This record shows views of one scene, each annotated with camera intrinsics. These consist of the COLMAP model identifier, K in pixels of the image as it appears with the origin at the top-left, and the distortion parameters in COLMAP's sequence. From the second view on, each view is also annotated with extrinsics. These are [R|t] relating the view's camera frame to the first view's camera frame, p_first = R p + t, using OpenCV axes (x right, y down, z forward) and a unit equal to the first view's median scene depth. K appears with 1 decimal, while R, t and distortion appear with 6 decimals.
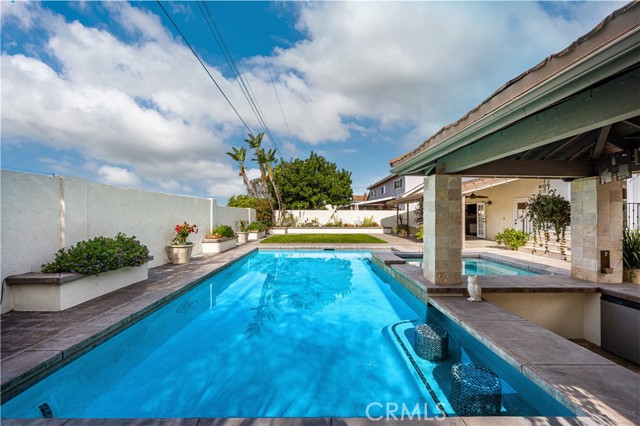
lens RADIAL K [[254.2, 0, 317.2], [0, 254.2, 211.7], [0, 0, 1]] dist [-0.000931, 0.000032]
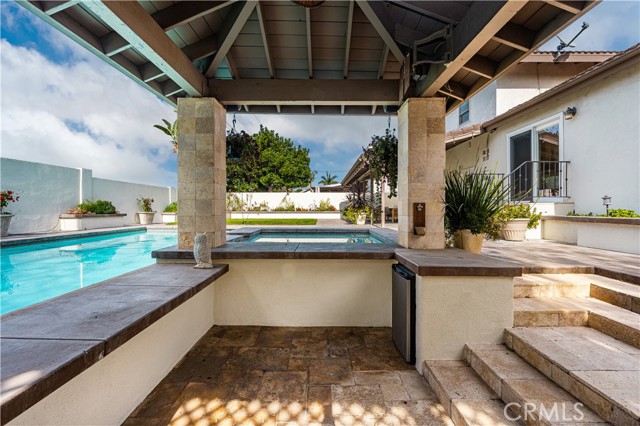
lens RADIAL K [[281.2, 0, 312.1], [0, 281.2, 206.9], [0, 0, 1]] dist [-0.000384, -0.000707]
pose [[0.999325, -0.003310, -0.036575, 0.191887], [0.003682, 0.999942, 0.010087, 0.034474], [0.036540, -0.010215, 0.999280, 0.045075]]
